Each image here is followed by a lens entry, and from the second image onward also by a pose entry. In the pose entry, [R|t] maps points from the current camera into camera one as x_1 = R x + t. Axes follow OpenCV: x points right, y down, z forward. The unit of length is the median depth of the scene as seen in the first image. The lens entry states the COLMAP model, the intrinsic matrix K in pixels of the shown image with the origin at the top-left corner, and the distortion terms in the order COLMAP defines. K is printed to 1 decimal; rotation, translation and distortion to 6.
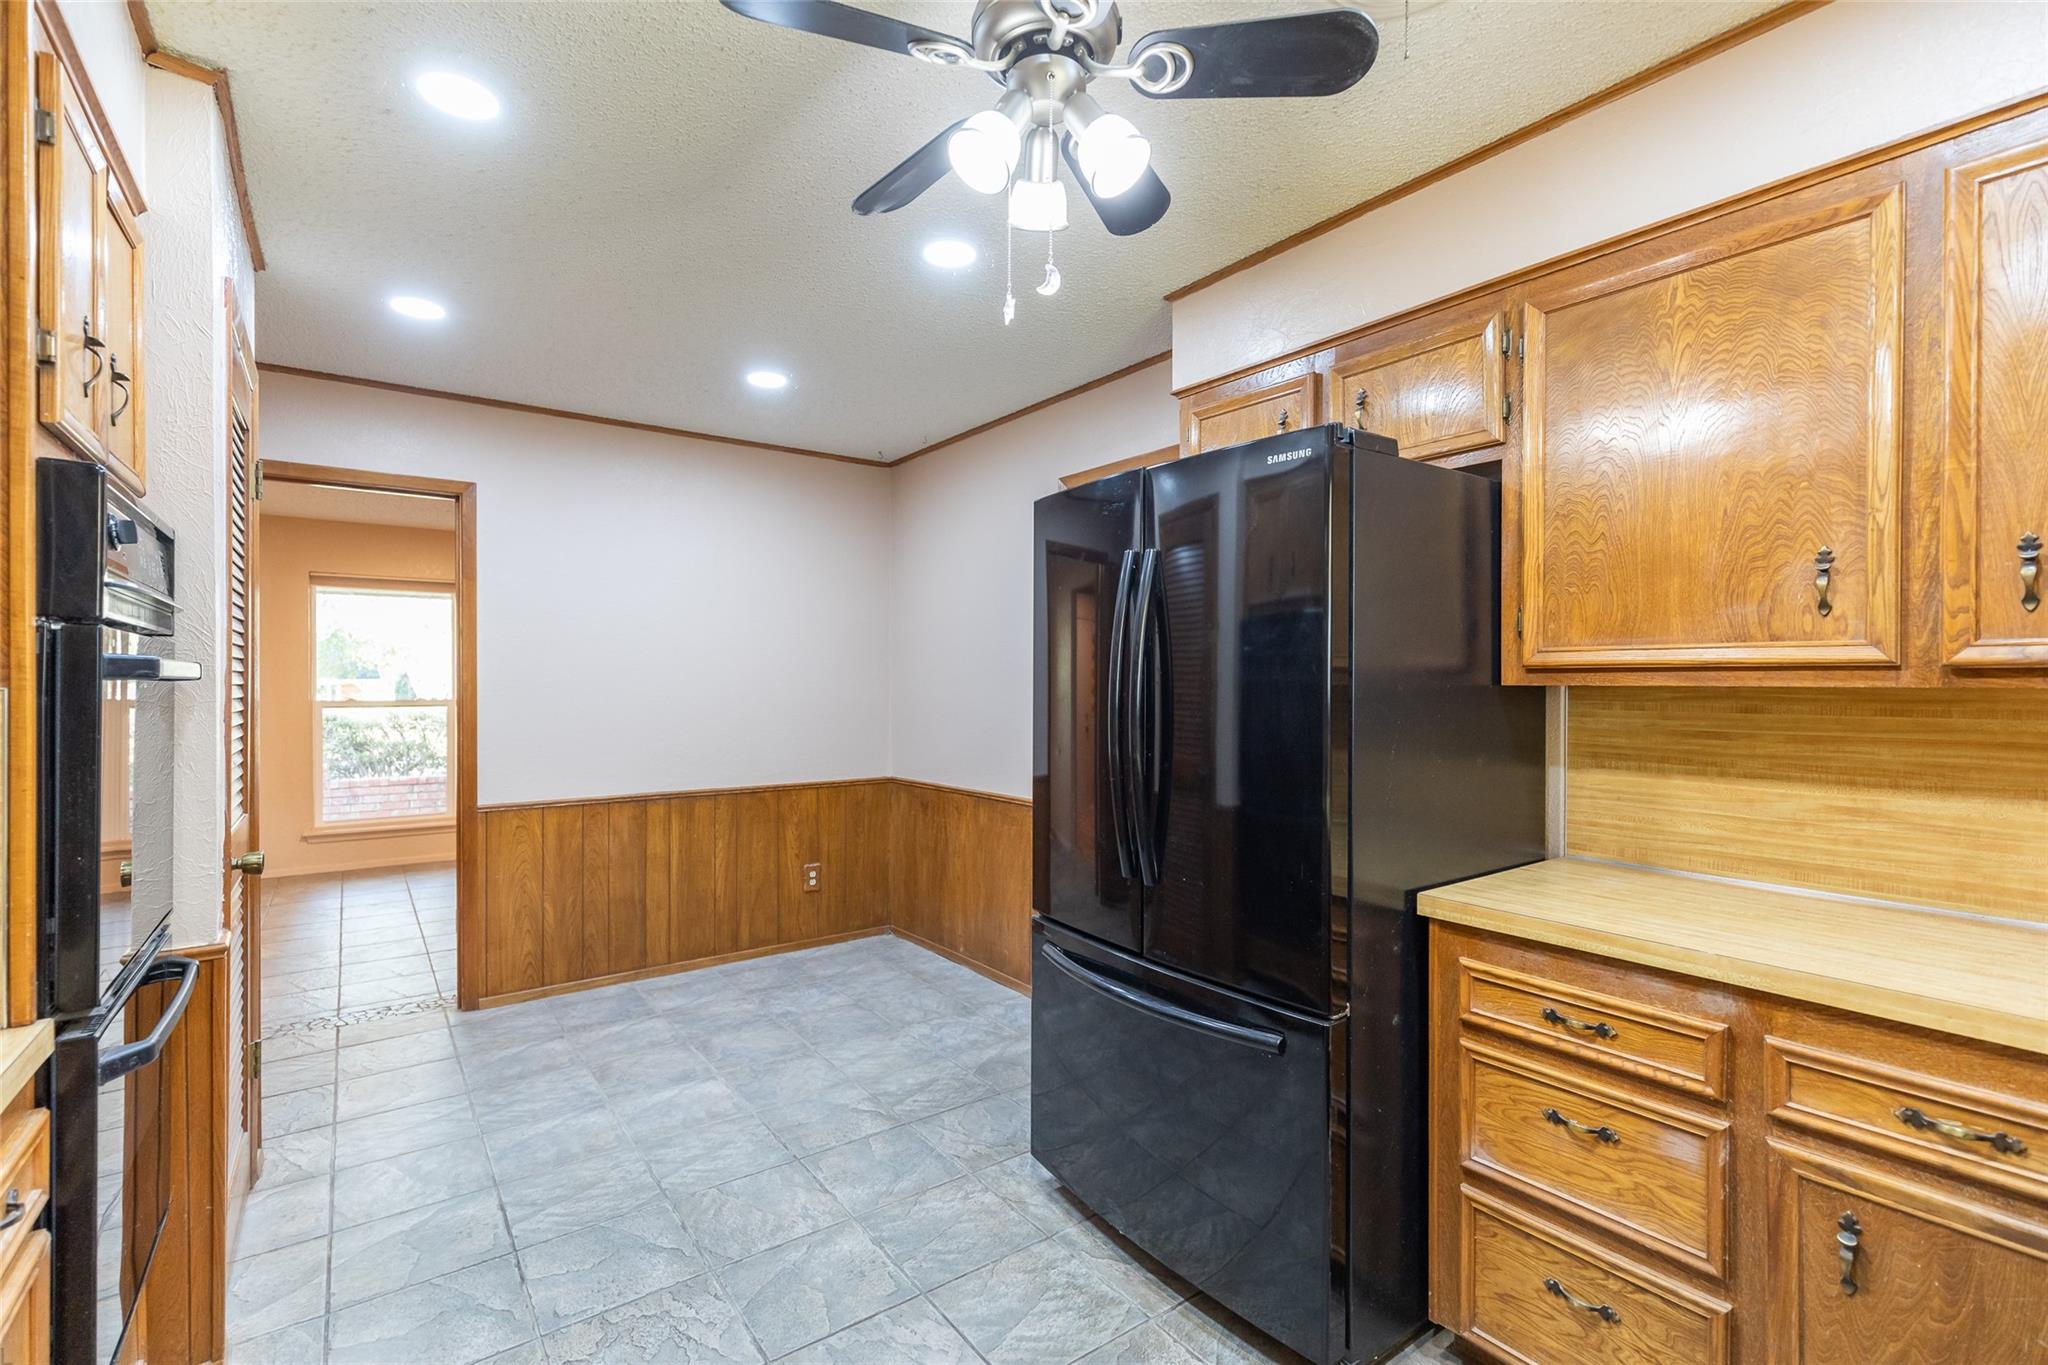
lens RADIAL K [[935.0, 0, 1024.5], [0, 935.0, 681.1], [0, 0, 1]] dist [0.005116, -0.001120]
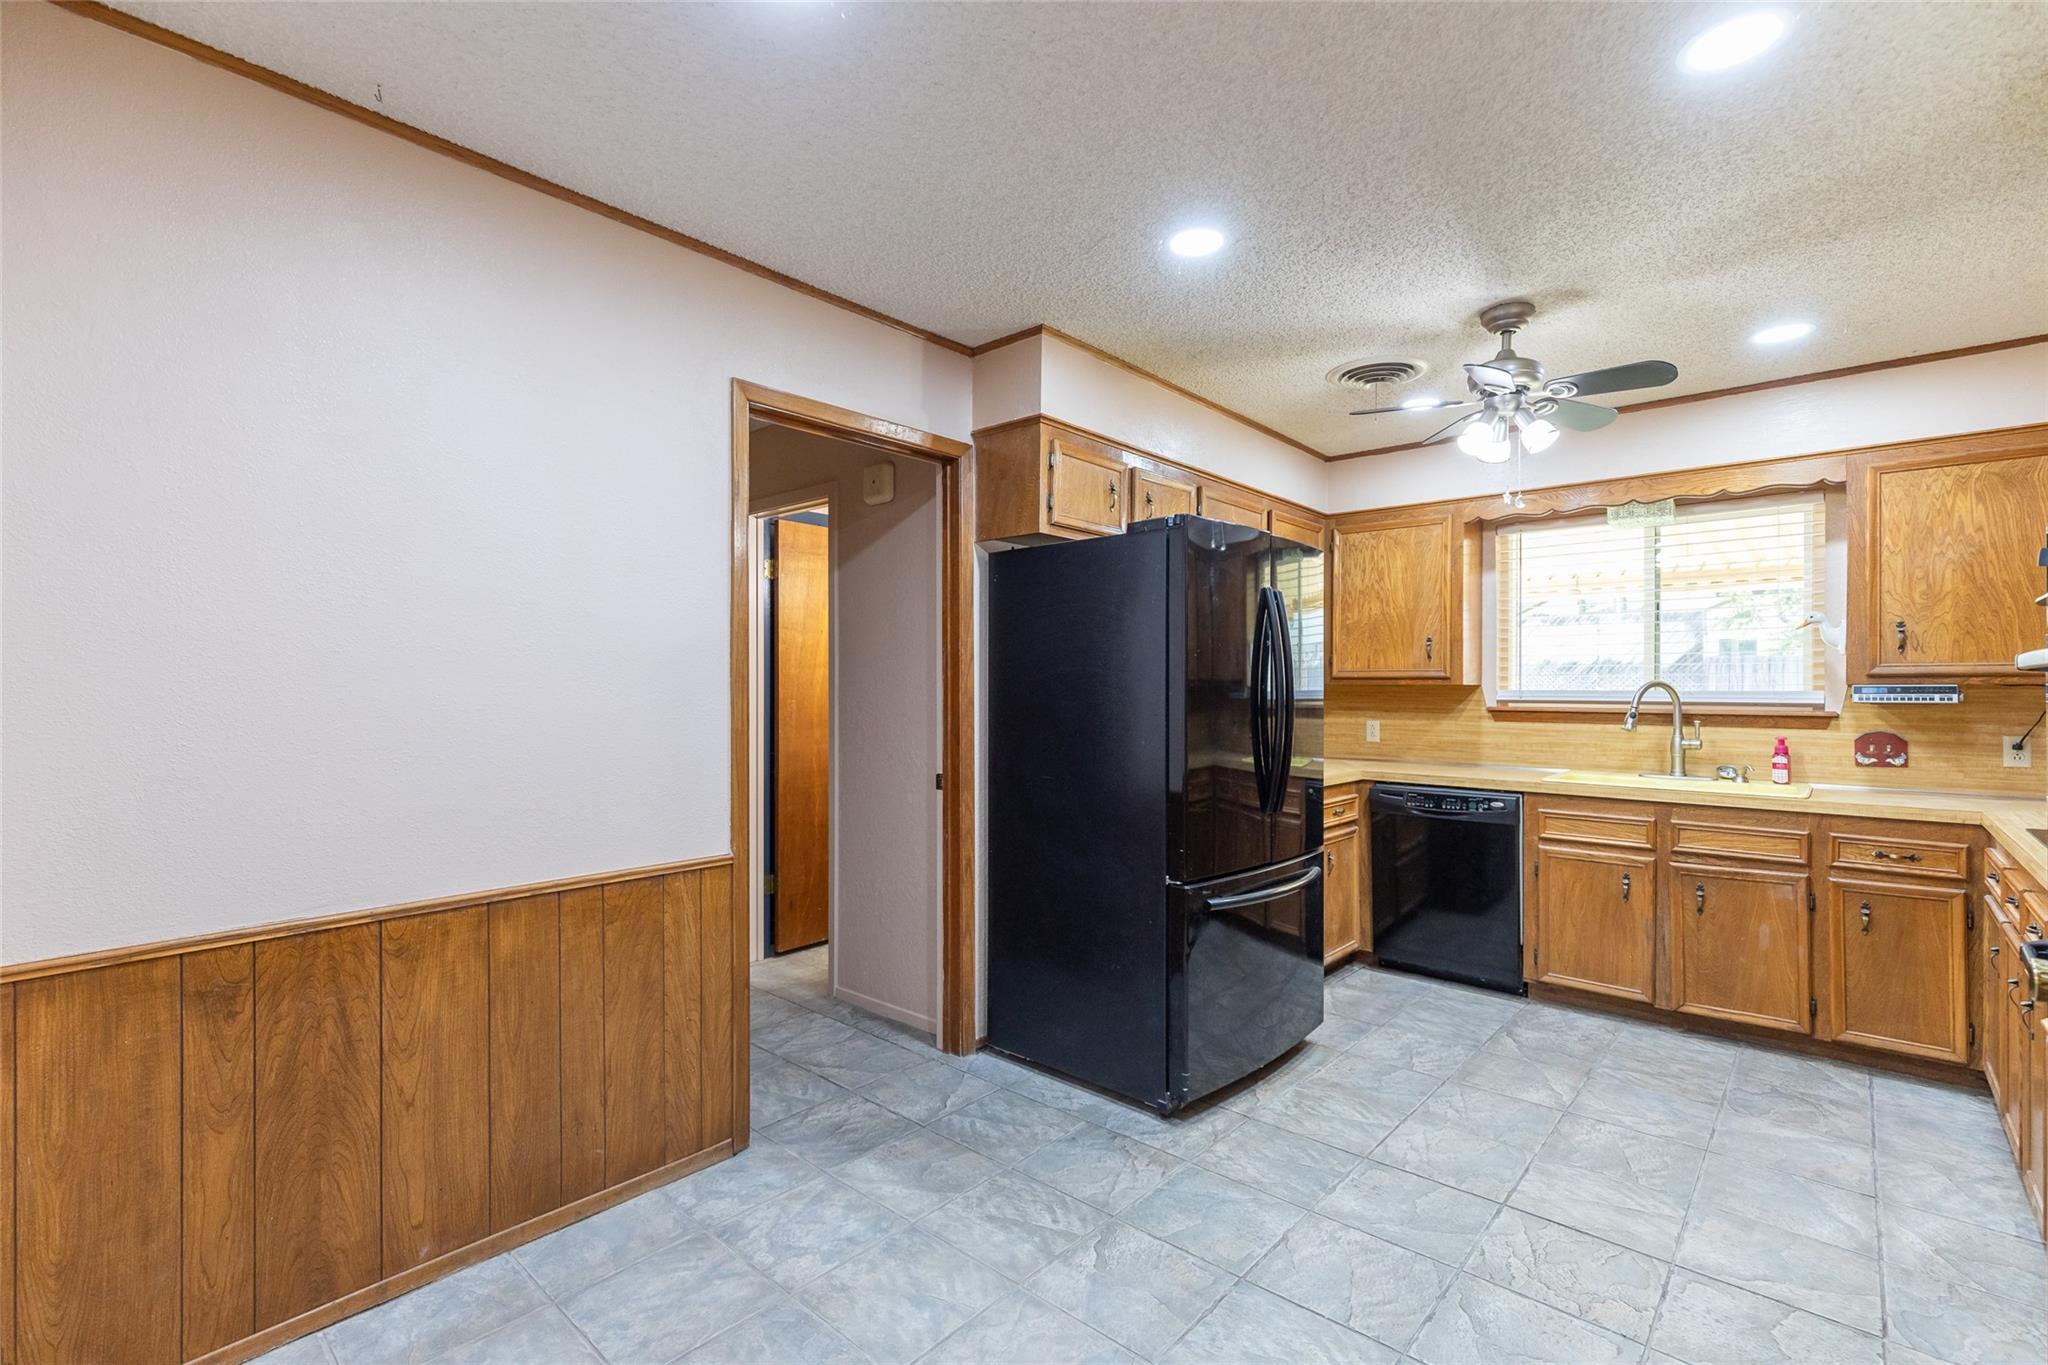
lens RADIAL K [[935.0, 0, 1018.5], [0, 935.0, 684.9], [0, 0, 1]] dist [0.005116, -0.001120]
pose [[-0.217314, -0.002737, 0.976098, -0.893147], [0.000011, 0.999996, 0.002807, 0.008335], [-0.976102, 0.000620, -0.217313, 1.248063]]
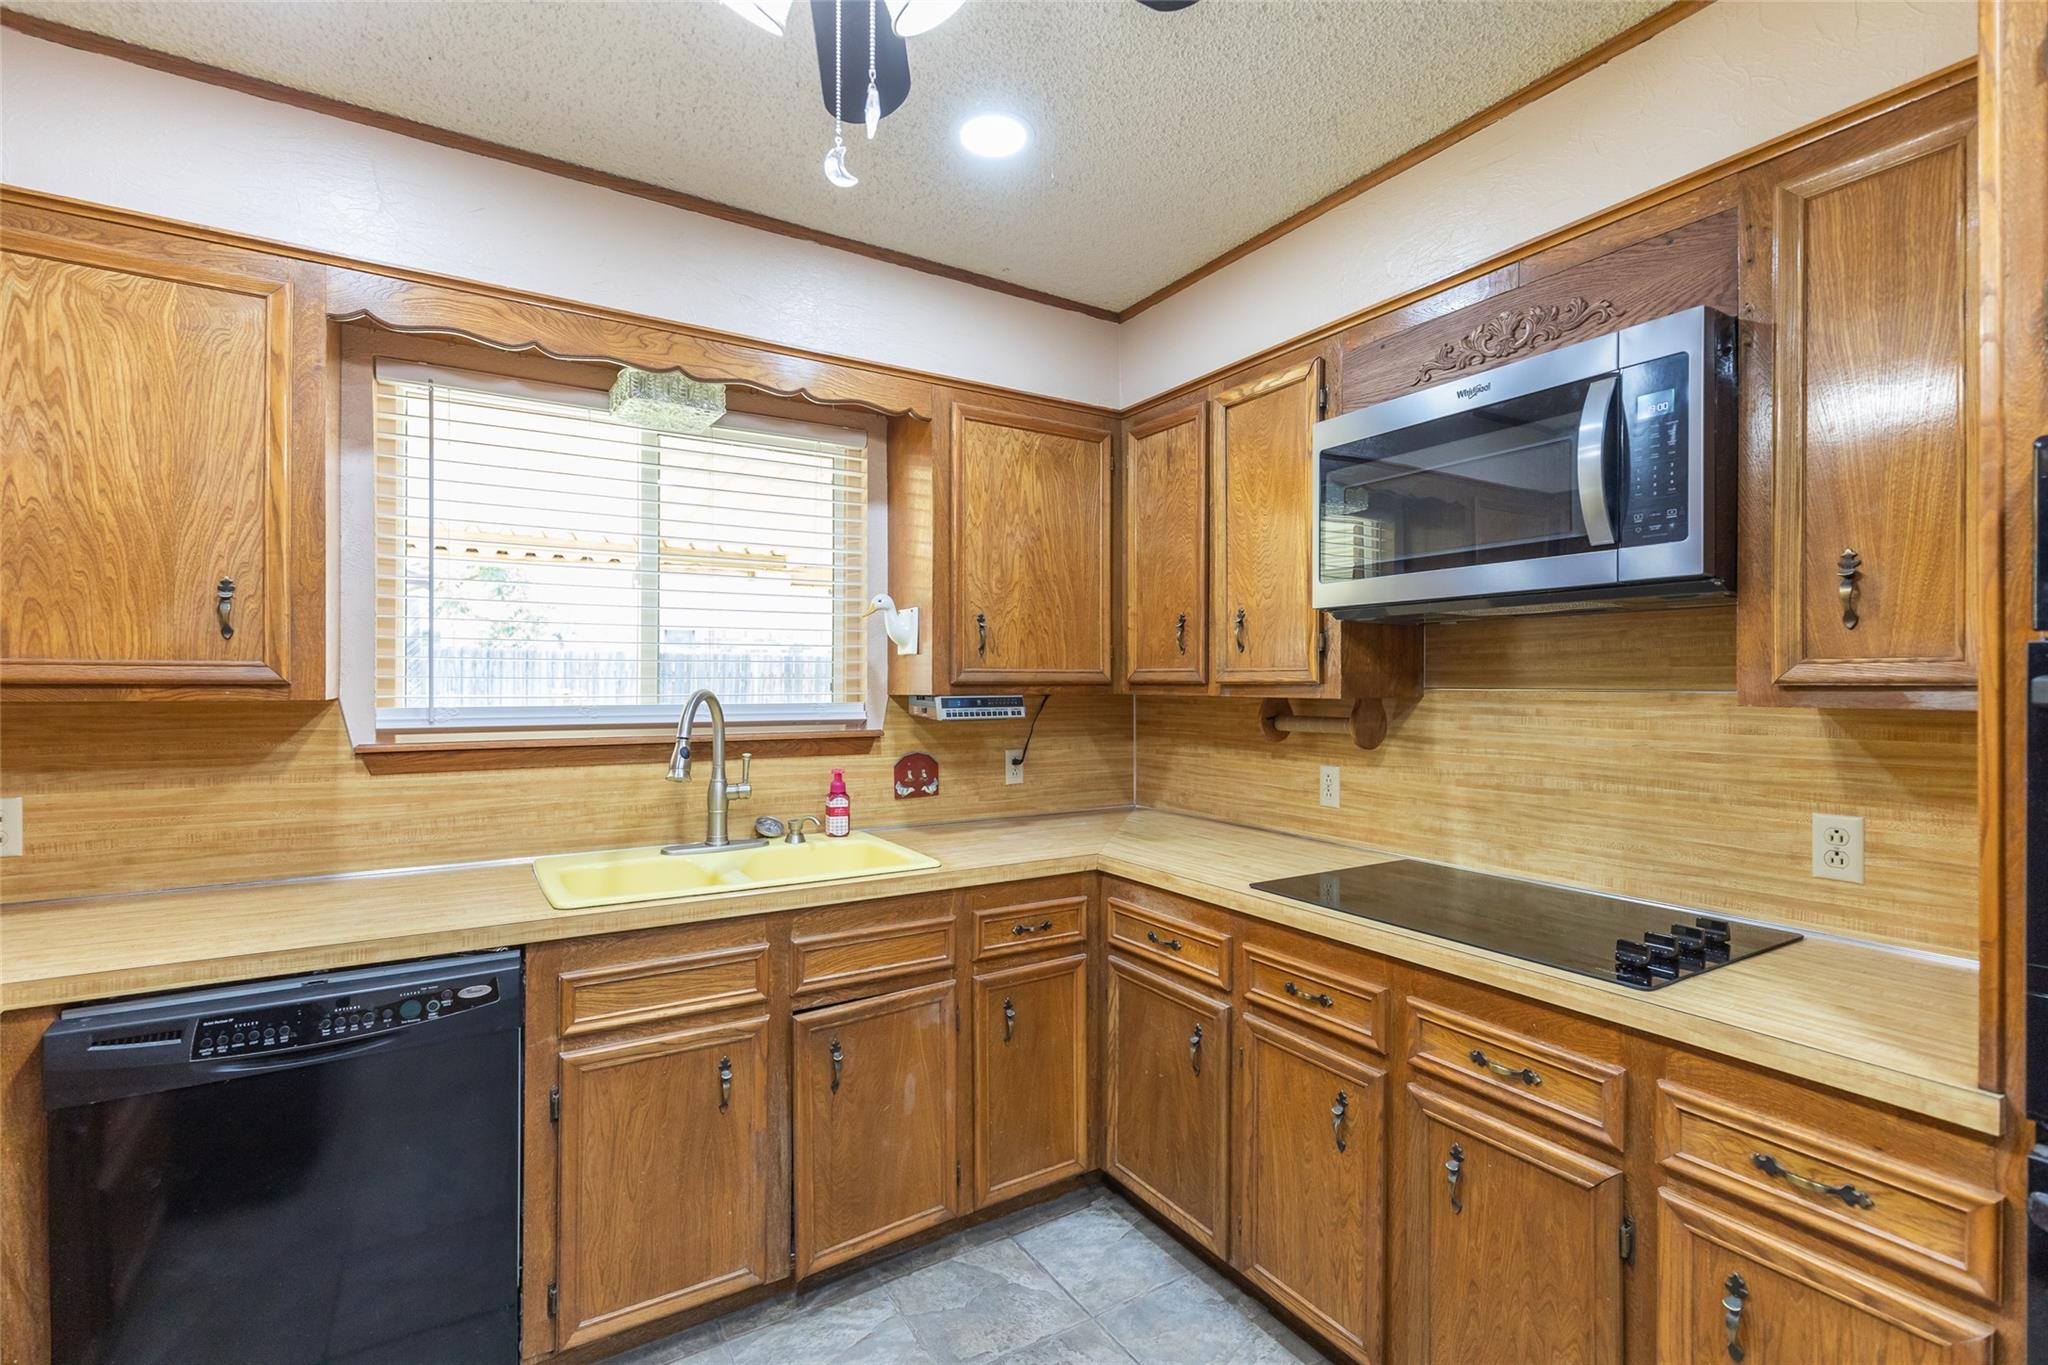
lens RADIAL K [[935.0, 0, 1041.7], [0, 935.0, 683.9], [0, 0, 1]] dist [0.005116, -0.001120]
pose [[-0.997216, -0.007464, 0.074191, -0.084720], [-0.007035, 0.999957, 0.006042, -0.006378], [-0.074233, 0.005503, -0.997226, 0.804368]]
